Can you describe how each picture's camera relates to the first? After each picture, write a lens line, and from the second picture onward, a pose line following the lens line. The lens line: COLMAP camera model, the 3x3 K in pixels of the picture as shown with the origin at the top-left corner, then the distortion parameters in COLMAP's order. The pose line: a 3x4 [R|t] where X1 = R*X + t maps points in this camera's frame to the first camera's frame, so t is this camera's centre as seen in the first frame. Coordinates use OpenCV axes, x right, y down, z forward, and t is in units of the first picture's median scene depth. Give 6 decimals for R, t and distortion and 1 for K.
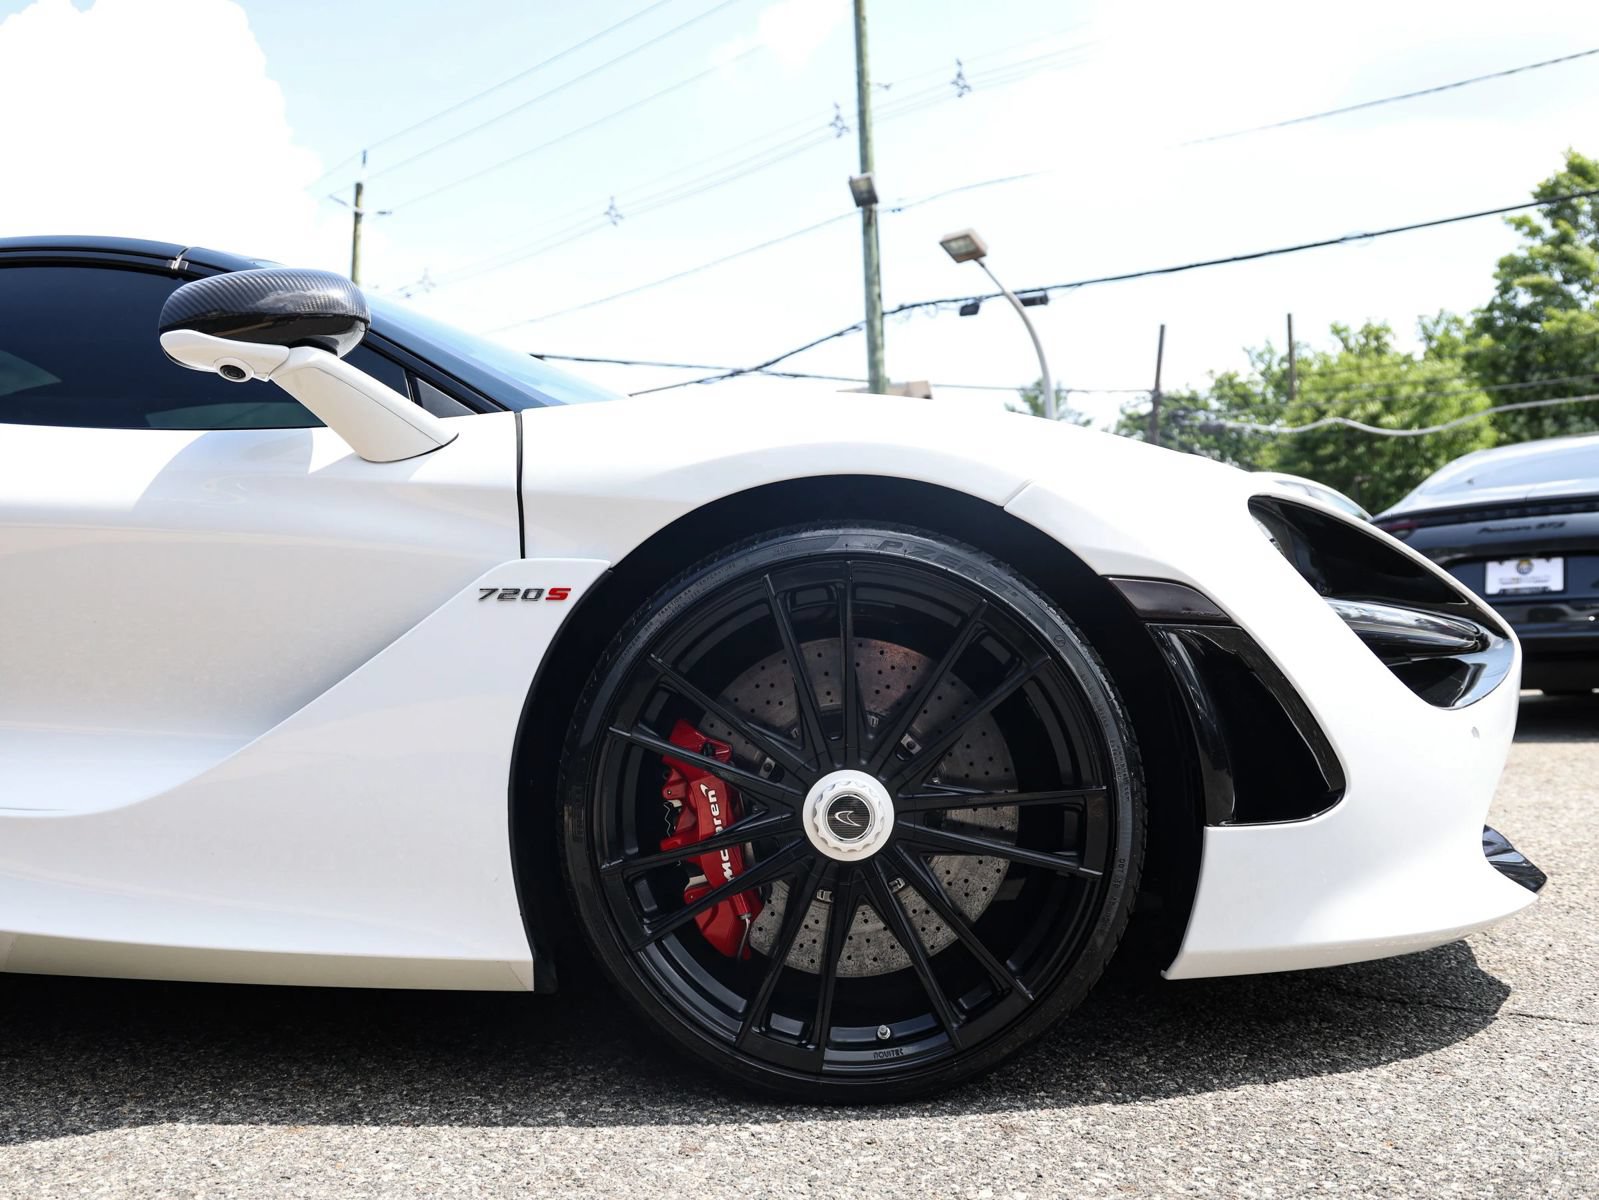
lens RADIAL K [[1355.4, 0, 672.7], [0, 1355.4, 572.9], [0, 0, 1]] dist [-0.069914, -0.002242]
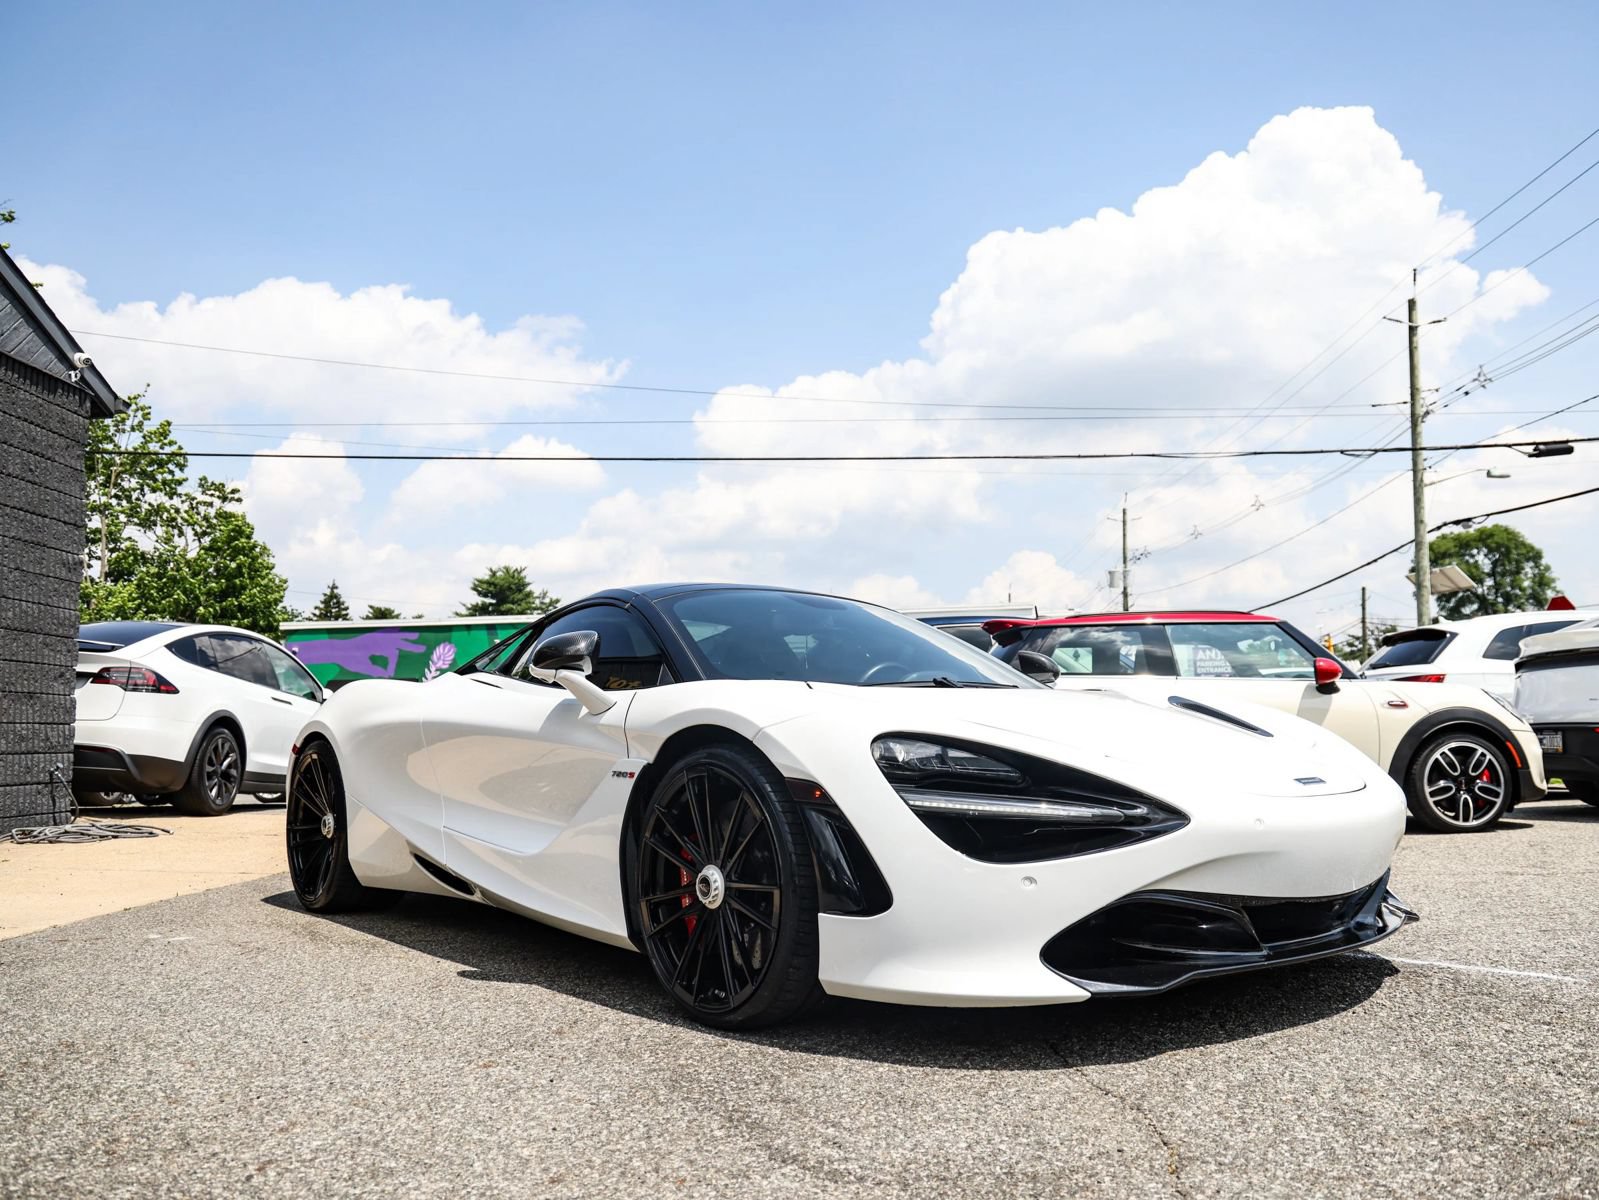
lens RADIAL K [[1248.7, 0, 860.2], [0, 1248.7, 593.3], [0, 0, 1]] dist [-0.097375, 0.011409]
pose [[0.699056, -0.062746, -0.712308, 1.516220], [0.036298, 0.997972, -0.052288, -0.150708], [0.714145, 0.010697, 0.699916, -0.182571]]
